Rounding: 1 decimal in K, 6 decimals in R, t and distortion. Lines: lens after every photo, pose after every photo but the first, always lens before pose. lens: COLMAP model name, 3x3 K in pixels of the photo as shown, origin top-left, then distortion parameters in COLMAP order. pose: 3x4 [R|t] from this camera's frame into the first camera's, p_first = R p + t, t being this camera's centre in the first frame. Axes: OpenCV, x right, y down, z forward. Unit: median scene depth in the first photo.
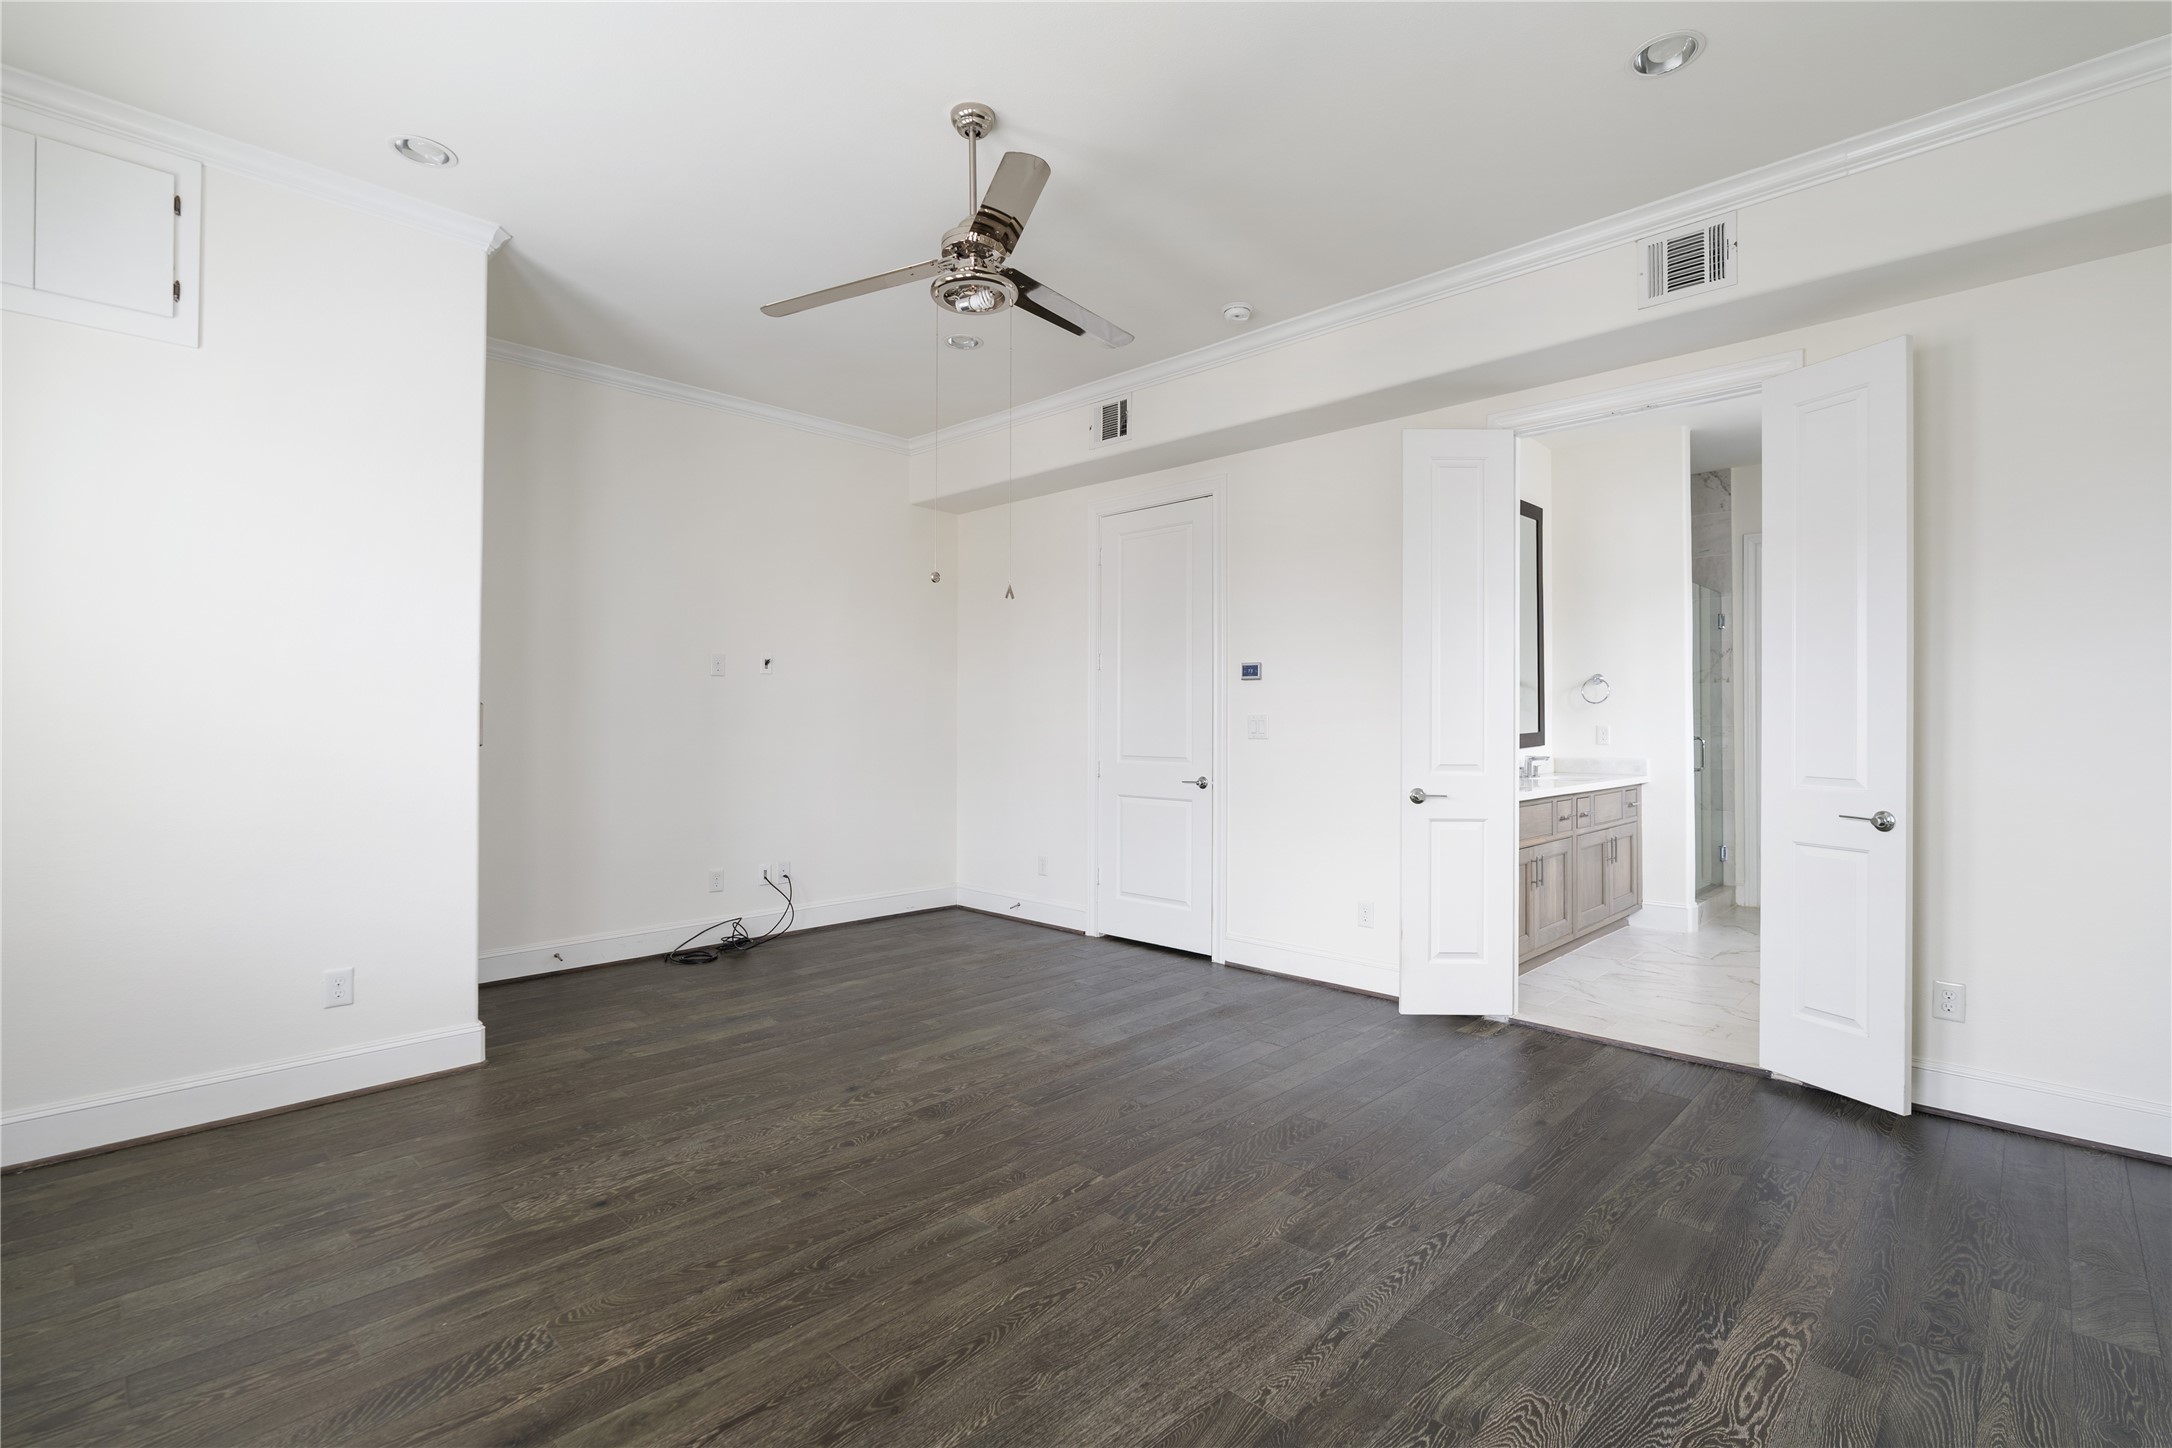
lens RADIAL K [[987.6, 0, 1073.8], [0, 987.6, 721.6], [0, 0, 1]] dist [-0.012404, 0.004974]
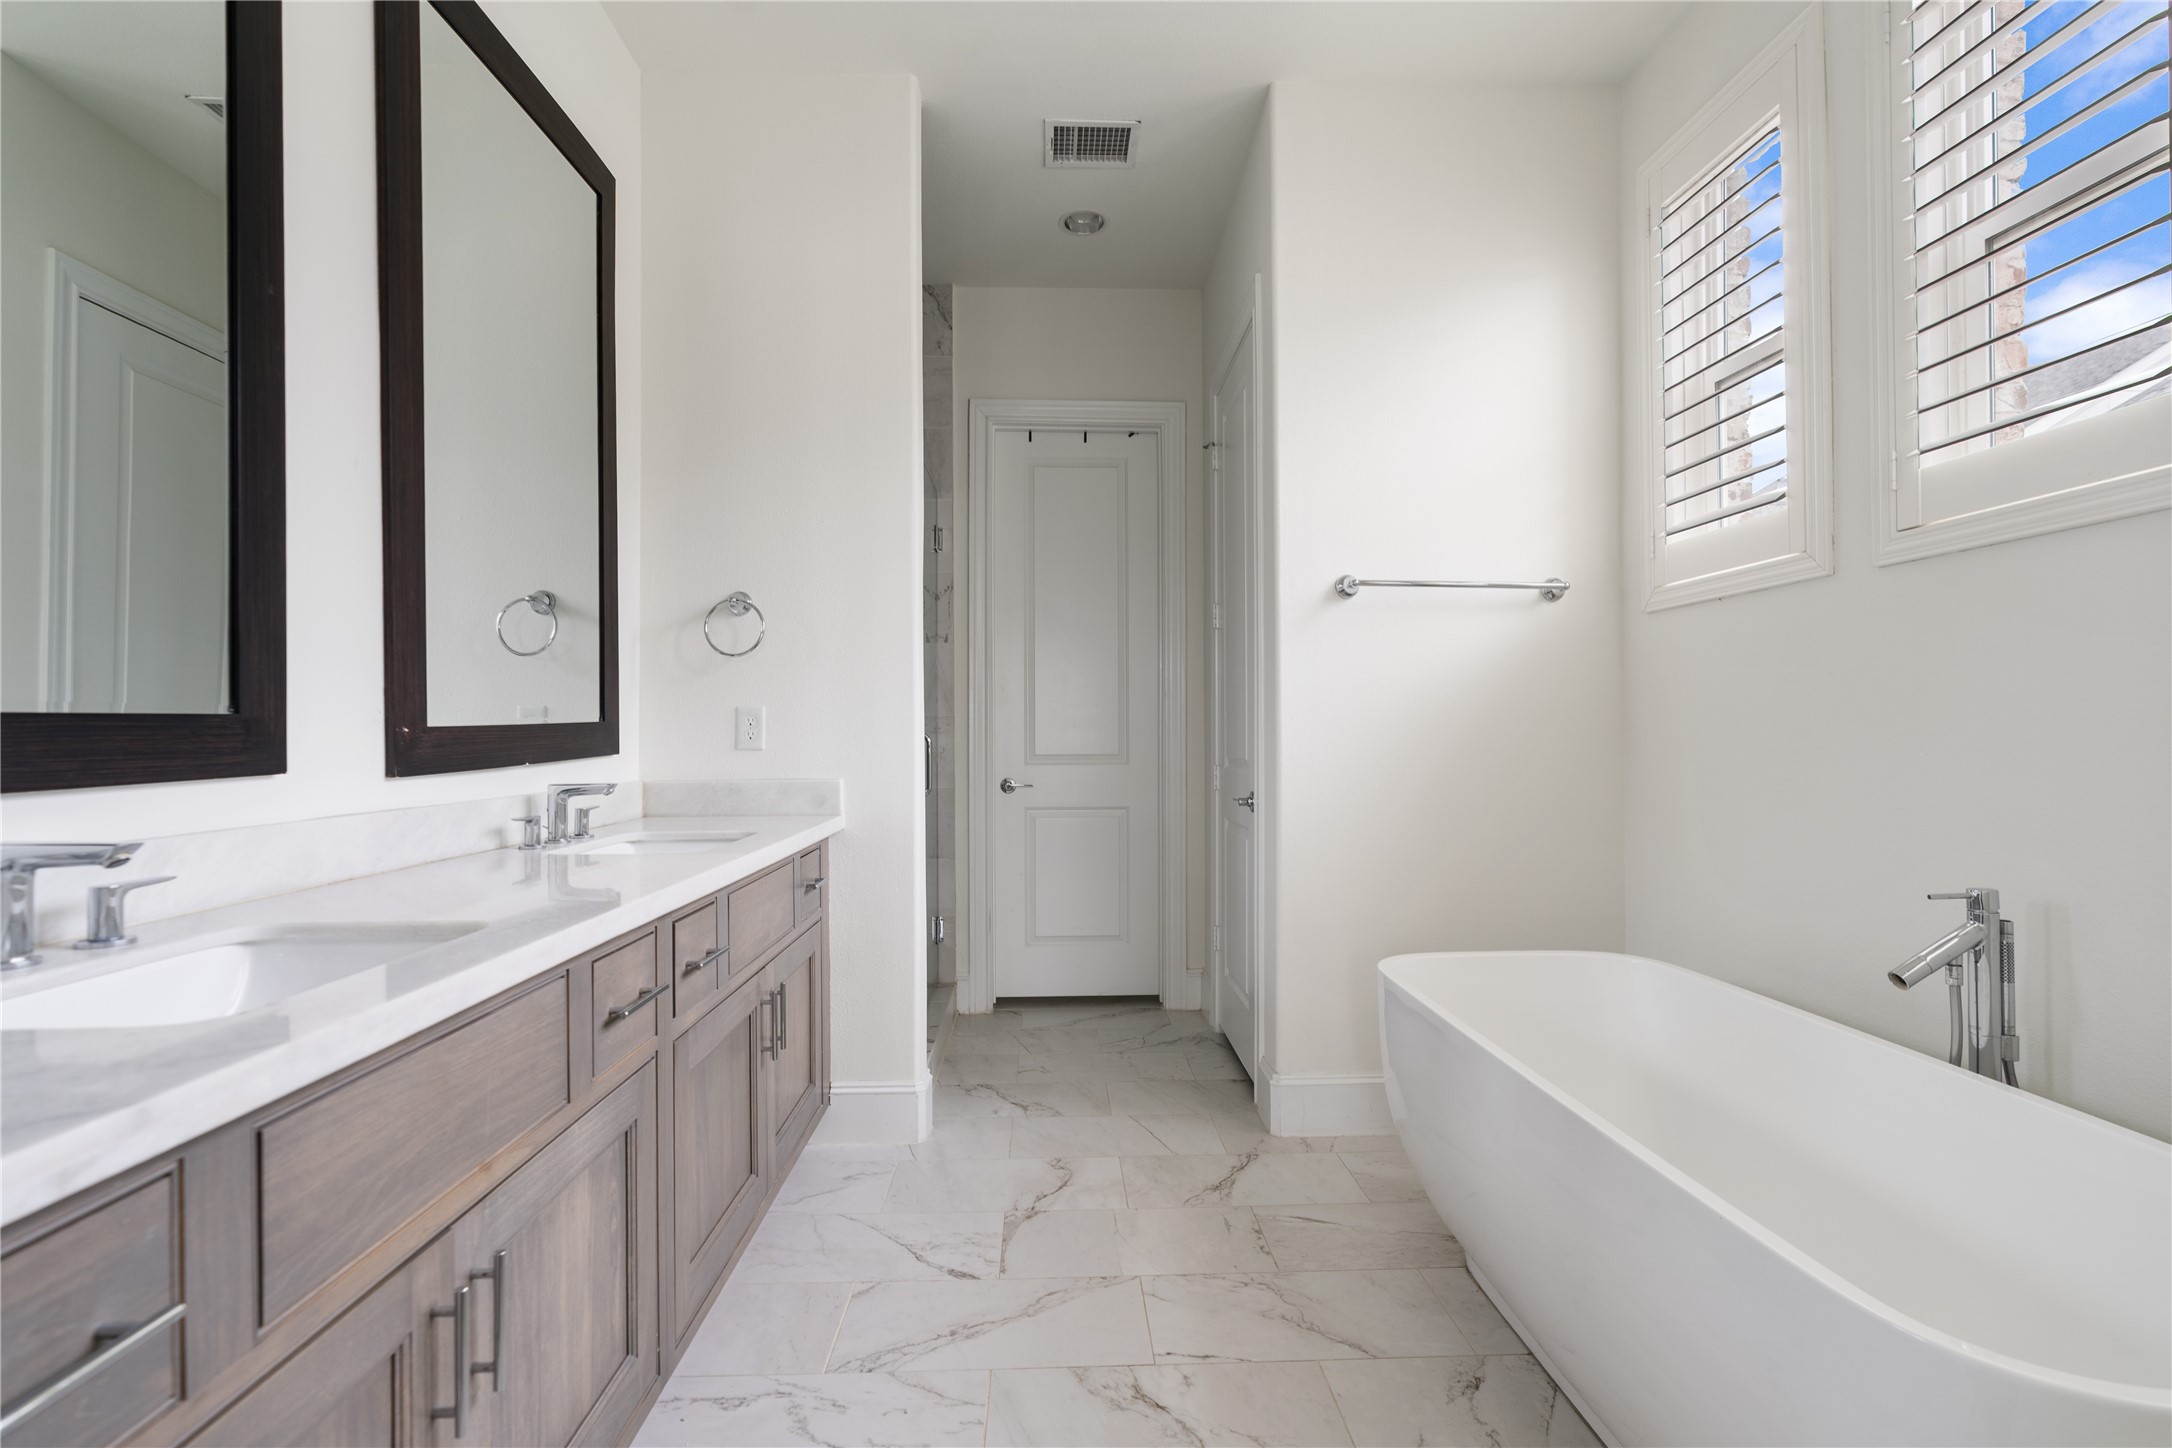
lens RADIAL K [[987.6, 0, 1079.5], [0, 987.6, 727.0], [0, 0, 1]] dist [-0.012404, 0.004974]
pose [[0.686689, 0.001936, 0.726948, 0.325108], [-0.000866, 0.999998, -0.001845, 0.014070], [-0.726951, 0.000637, 0.686690, 0.603588]]
